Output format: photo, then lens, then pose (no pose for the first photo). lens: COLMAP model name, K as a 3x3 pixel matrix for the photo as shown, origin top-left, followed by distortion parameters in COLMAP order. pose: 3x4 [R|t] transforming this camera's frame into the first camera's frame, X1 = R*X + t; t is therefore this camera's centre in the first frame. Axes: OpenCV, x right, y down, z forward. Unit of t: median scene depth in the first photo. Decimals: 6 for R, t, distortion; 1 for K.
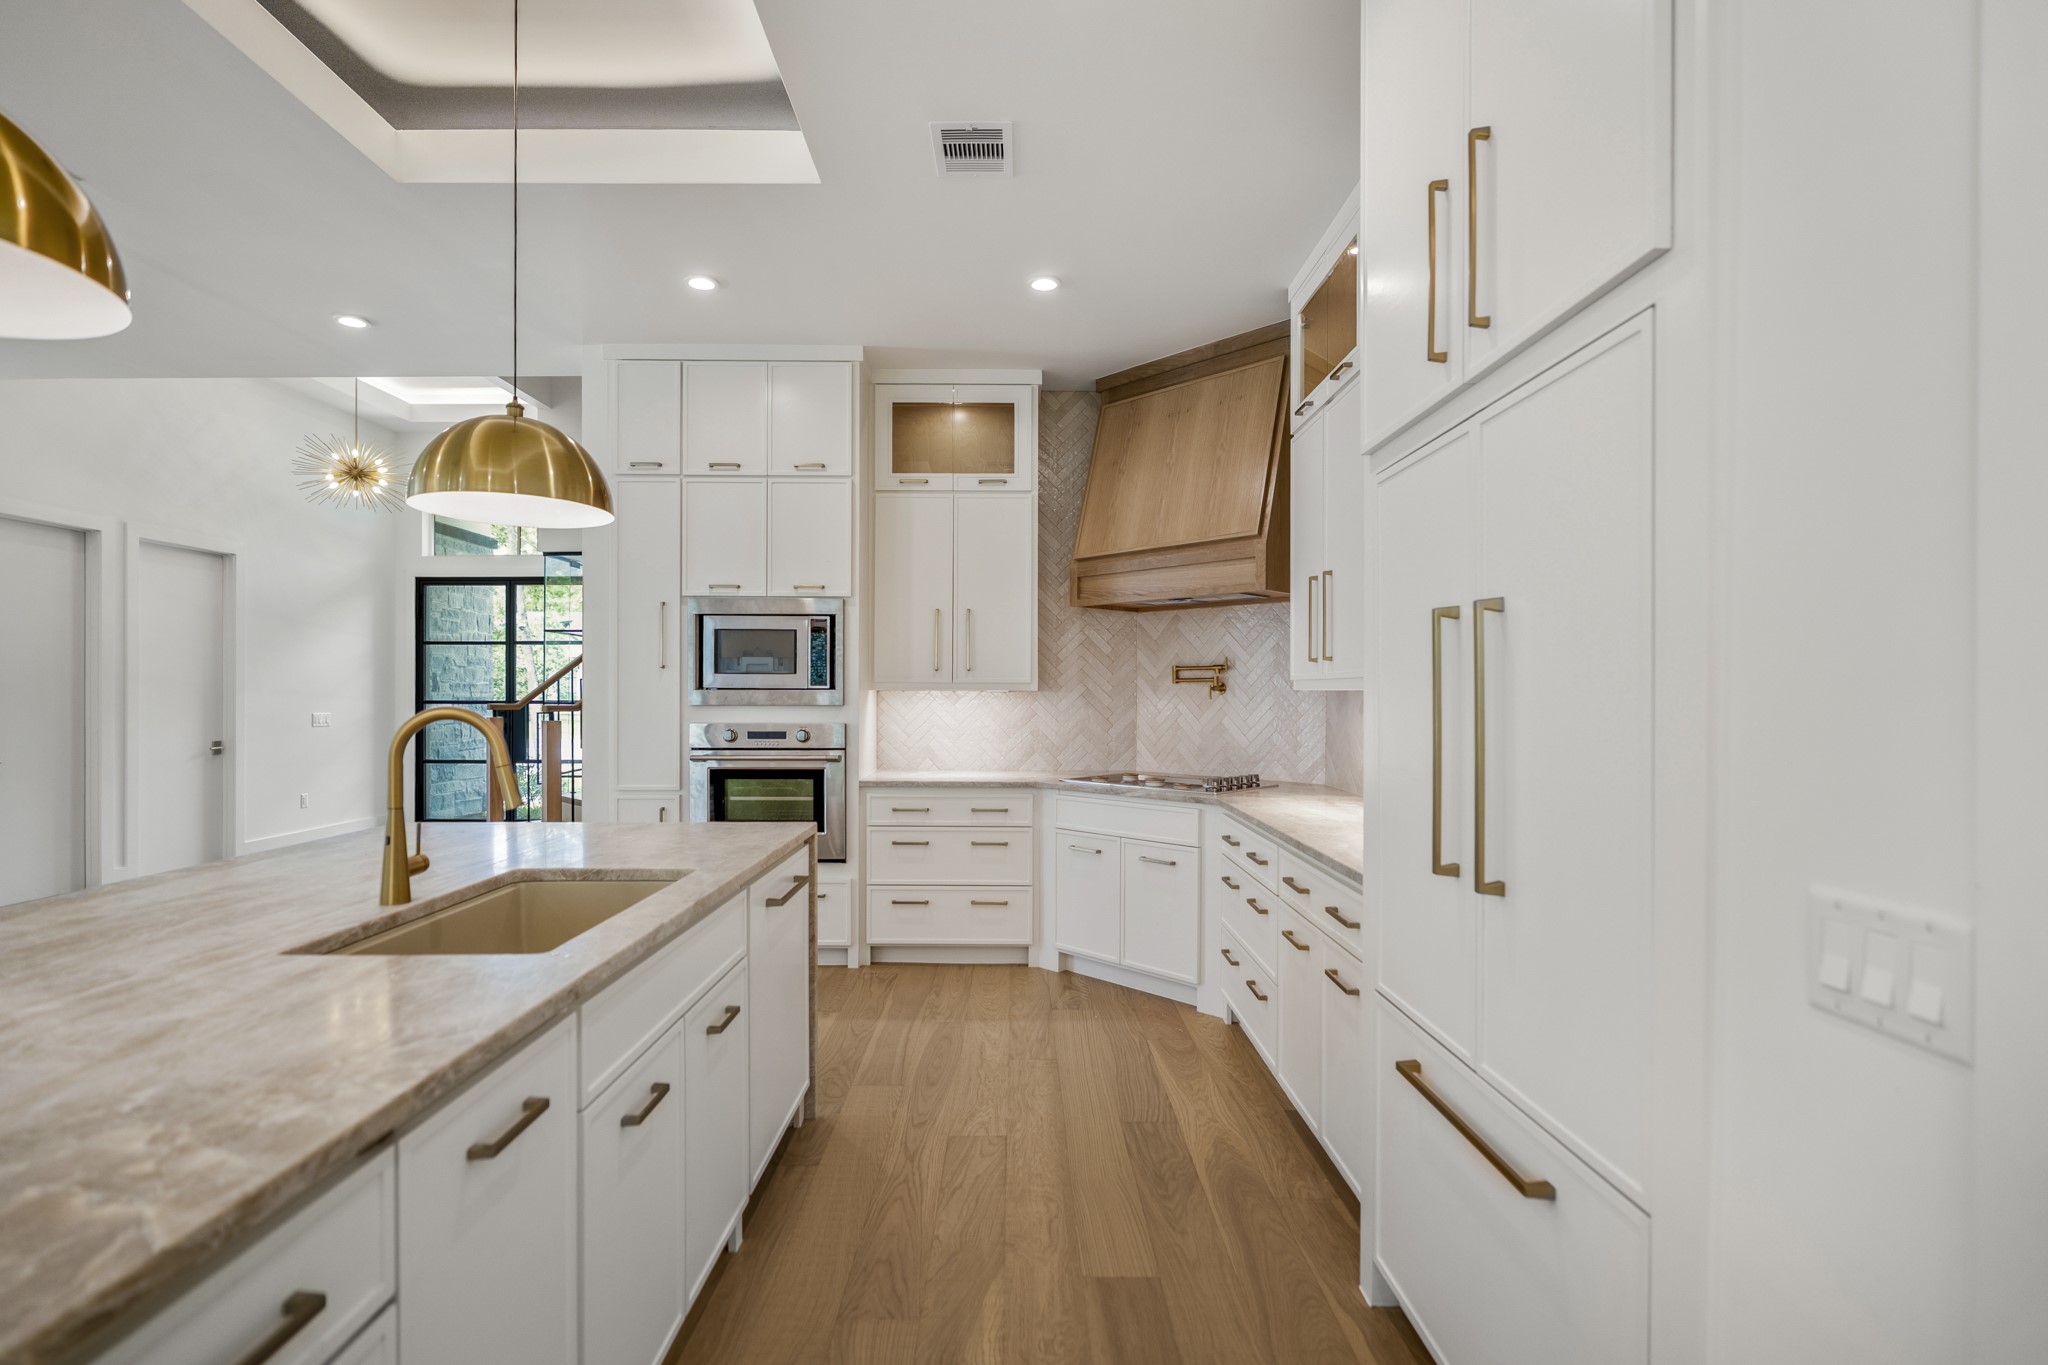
lens RADIAL K [[938.8, 0, 1013.0], [0, 938.8, 695.4], [0, 0, 1]] dist [-0.010397, 0.000022]
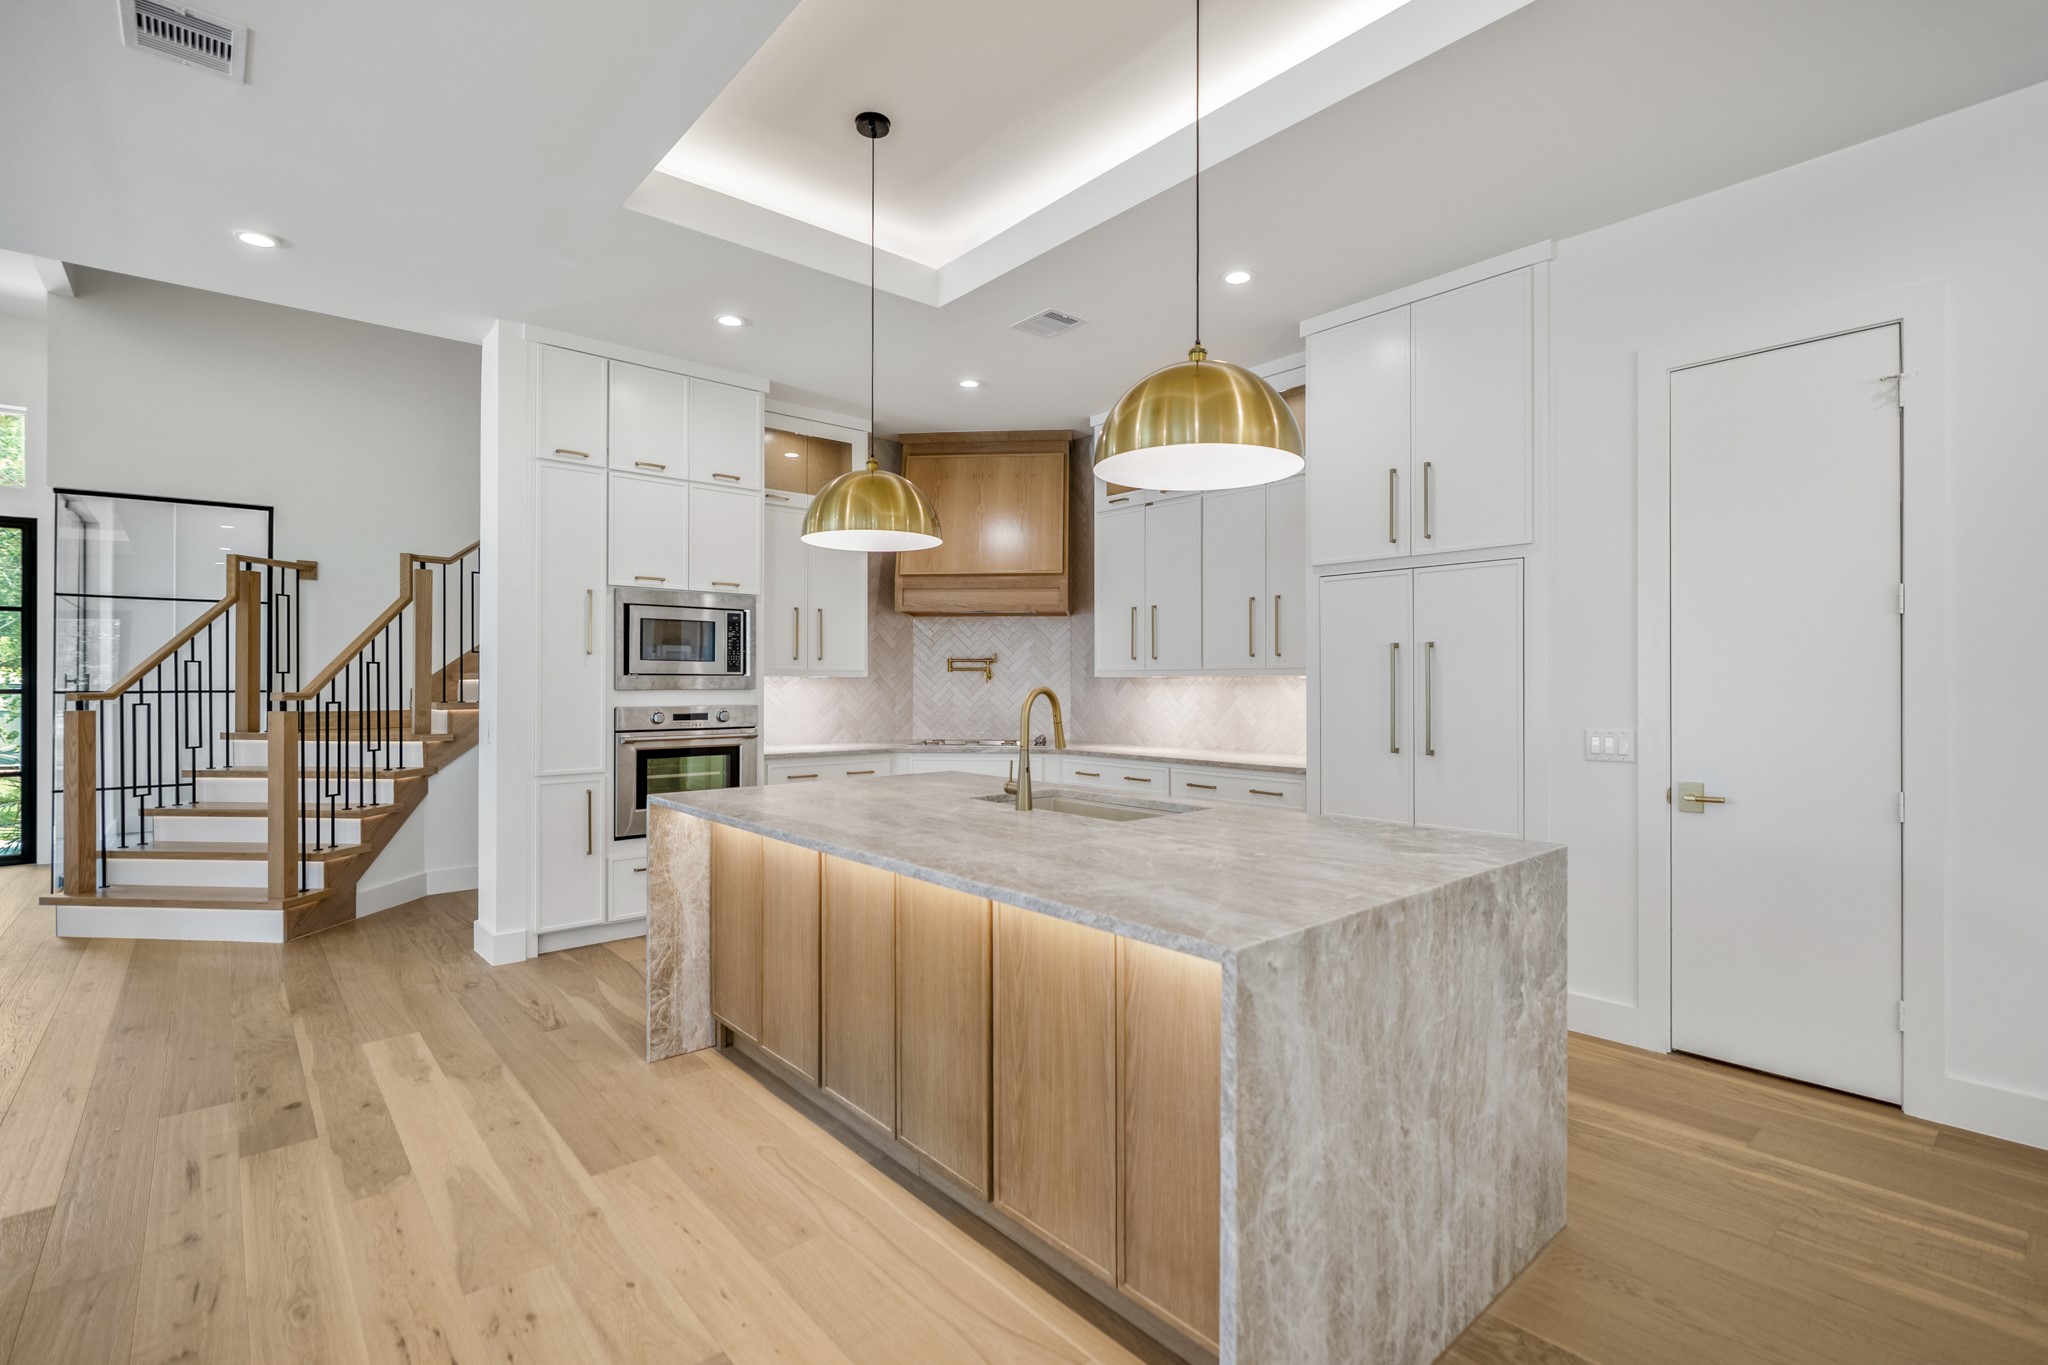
lens RADIAL K [[938.8, 0, 1025.4], [0, 938.8, 673.0], [0, 0, 1]] dist [-0.010397, 0.000022]
pose [[0.756998, 0.004296, 0.653404, -0.679159], [0.001046, 0.999969, -0.007787, -0.000187], [-0.653417, 0.006578, 0.756970, -0.084029]]
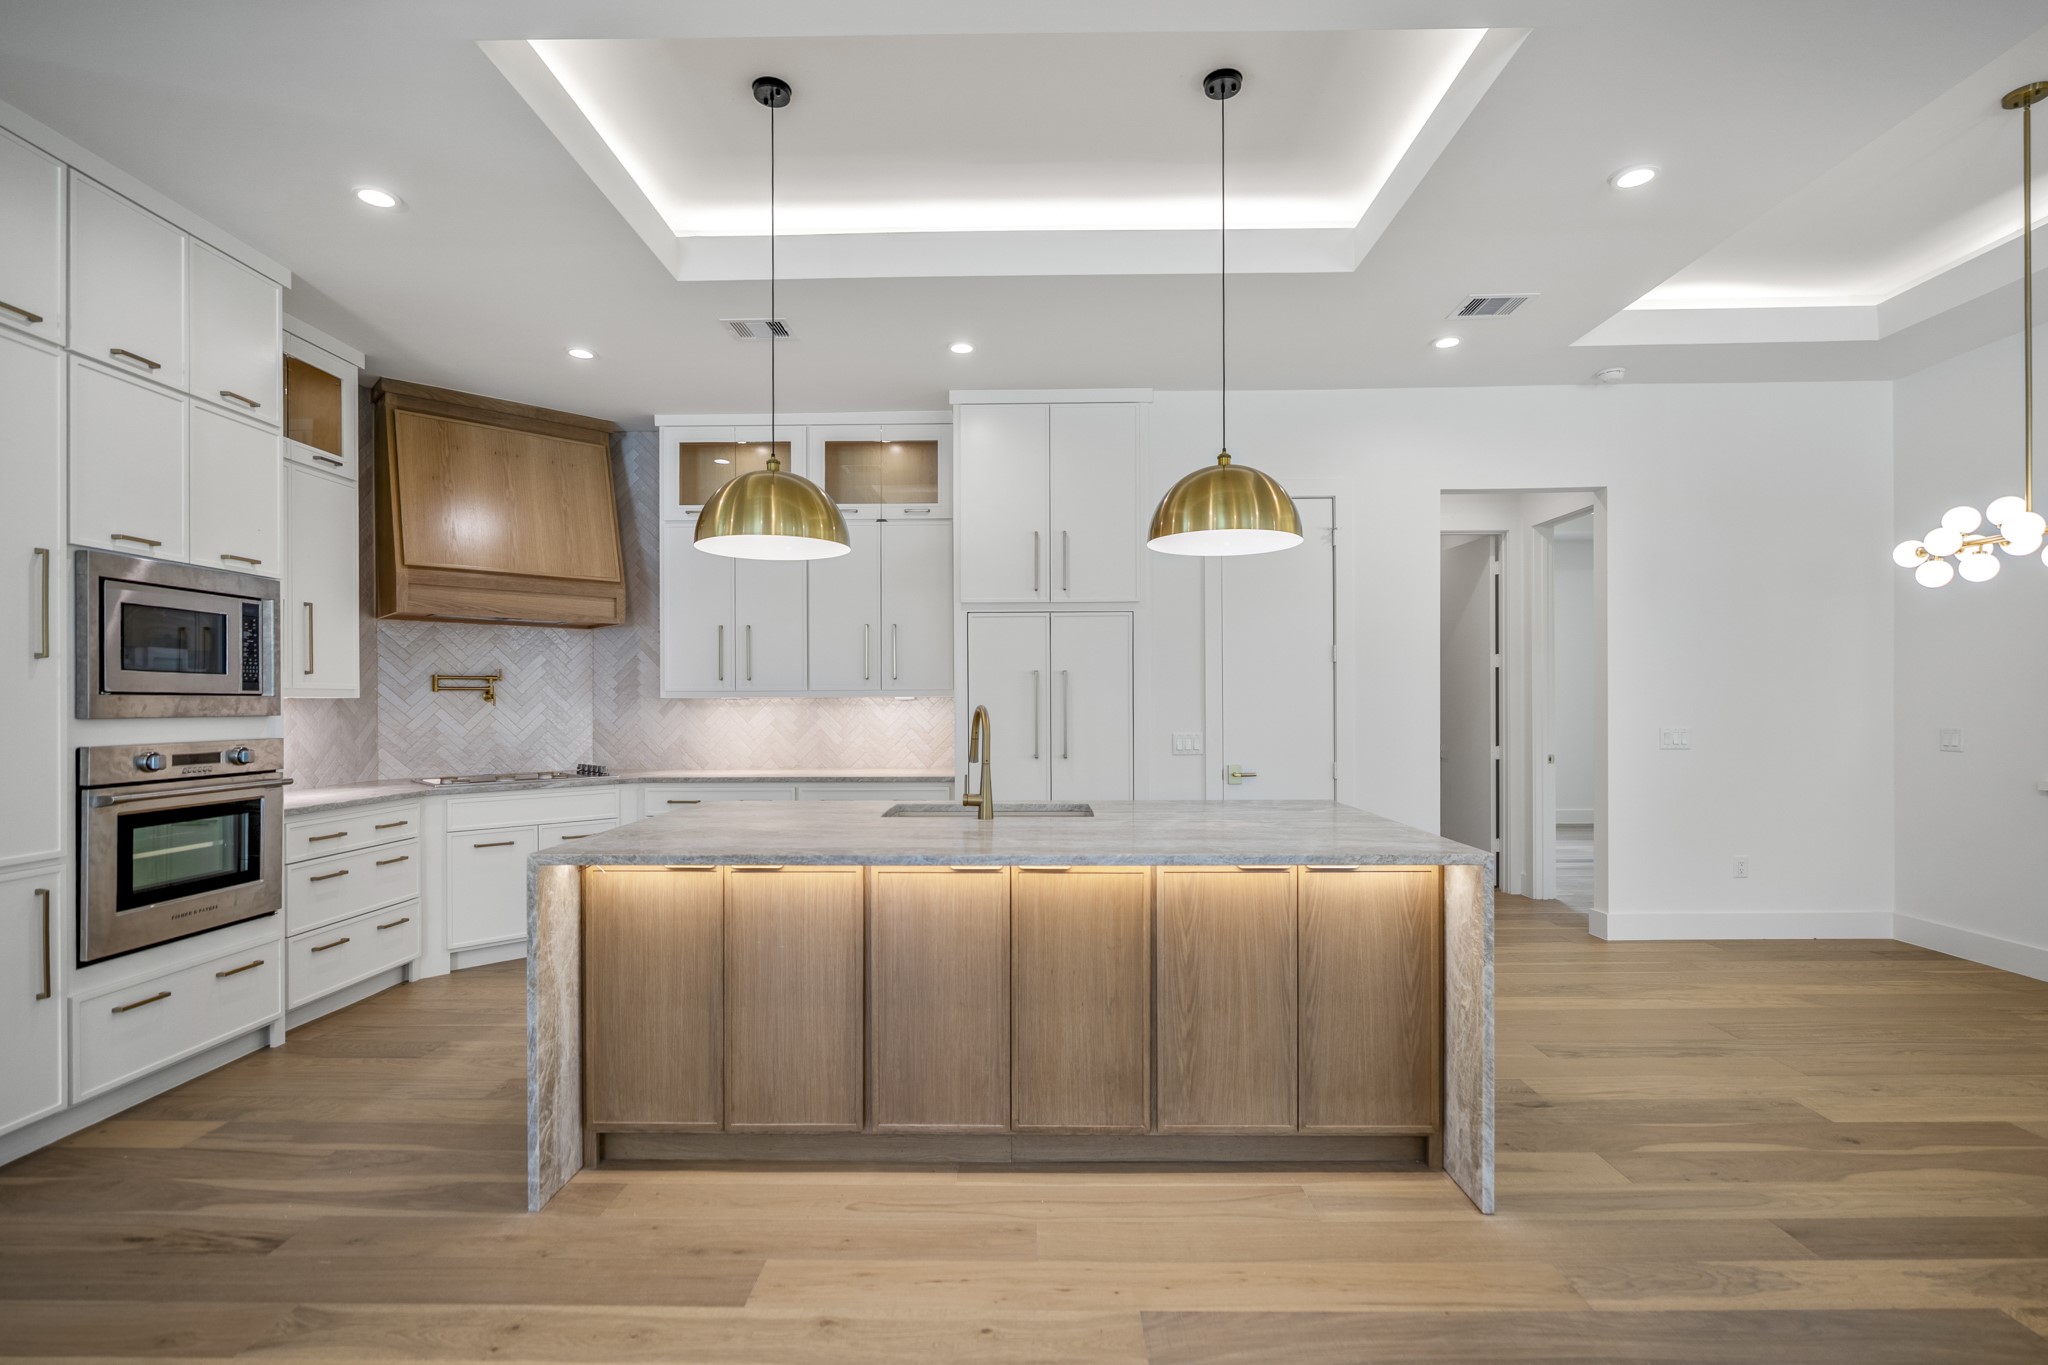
lens RADIAL K [[938.8, 0, 1017.7], [0, 938.8, 705.4], [0, 0, 1]] dist [-0.010397, 0.000022]
pose [[0.019073, -0.004777, 0.999807, -0.955360], [0.004343, 0.999980, 0.004695, 0.000969], [-0.999809, 0.004253, 0.019094, 0.360553]]
